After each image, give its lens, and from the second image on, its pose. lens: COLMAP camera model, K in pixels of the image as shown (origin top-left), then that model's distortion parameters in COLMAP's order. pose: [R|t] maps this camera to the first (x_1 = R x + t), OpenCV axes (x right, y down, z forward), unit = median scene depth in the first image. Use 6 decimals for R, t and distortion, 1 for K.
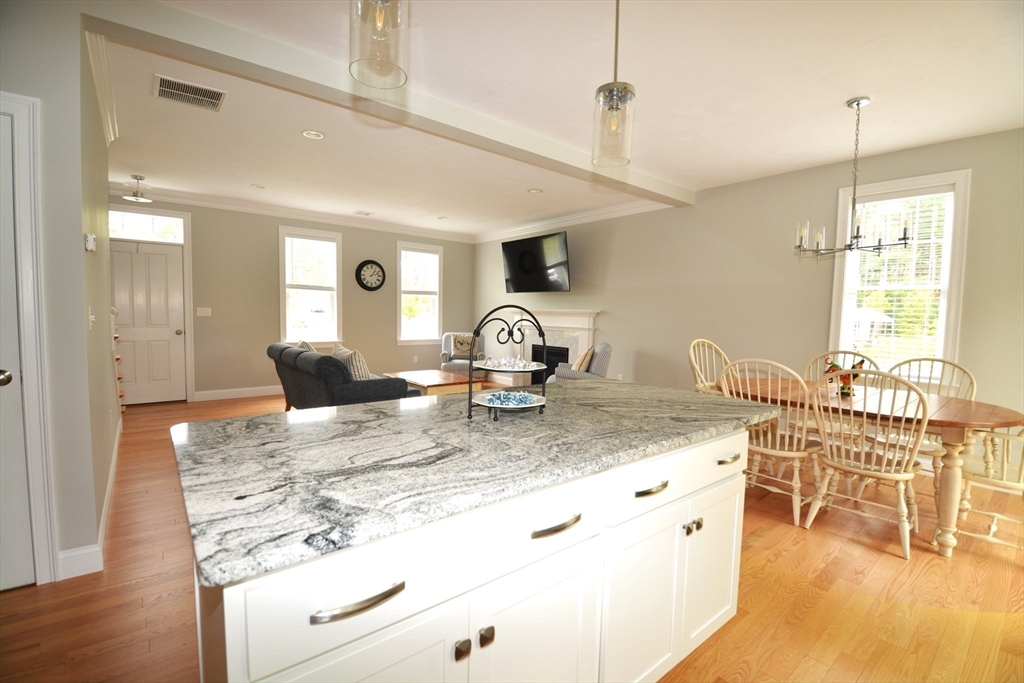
lens RADIAL K [[455.5, 0, 512.0], [0, 455.5, 341.5], [0, 0, 1]] dist [0.000481, -0.013585]
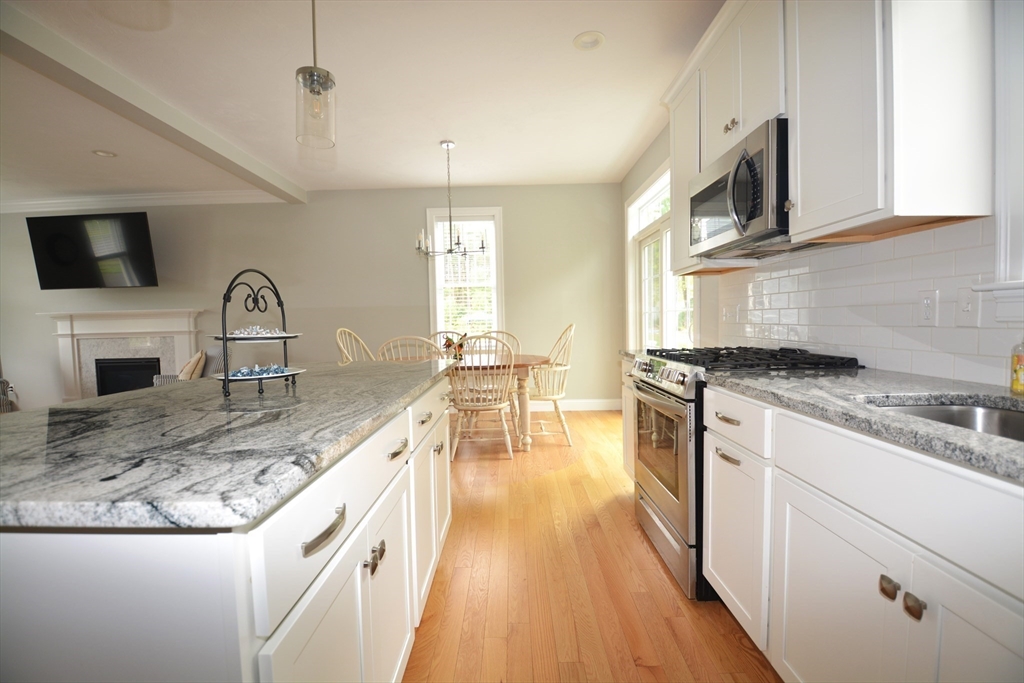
lens RADIAL K [[455.5, 0, 512.0], [0, 455.5, 341.5], [0, 0, 1]] dist [0.000481, -0.013585]
pose [[0.628828, -0.070671, 0.774327, -0.121958], [0.086817, 0.996015, 0.020400, 0.027903], [-0.772683, 0.054397, 0.632457, 0.006539]]
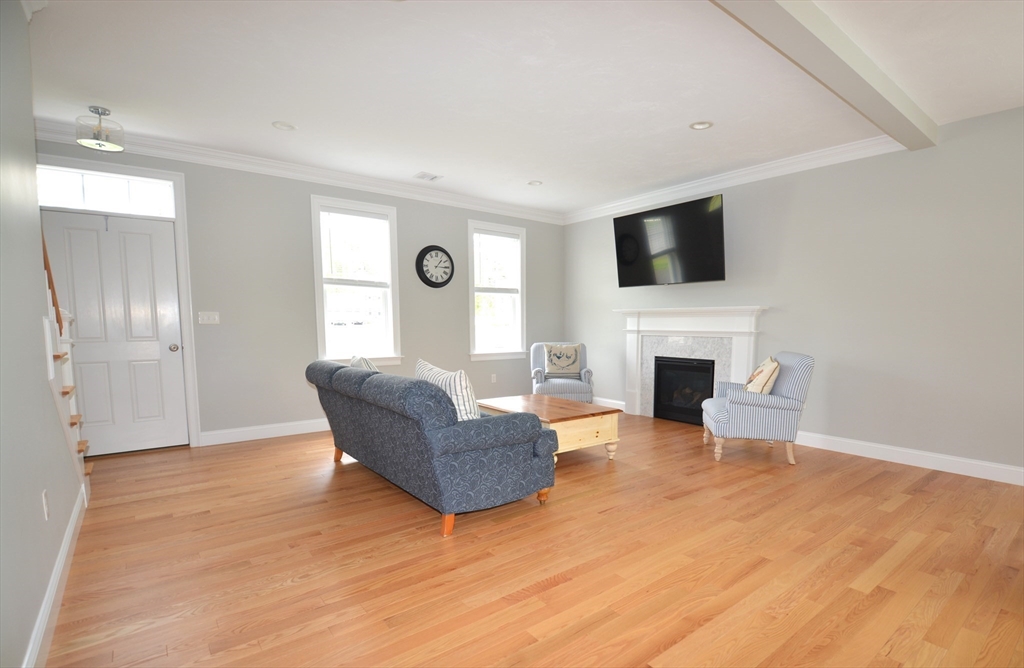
lens RADIAL K [[484.2, 0, 538.5], [0, 484.2, 370.6], [0, 0, 1]] dist [0.001118, -0.000639]
pose [[0.999832, -0.018191, 0.002287, -0.187702], [0.018103, 0.999256, 0.034064, -0.000771], [-0.002905, -0.034017, 0.999417, 0.268971]]
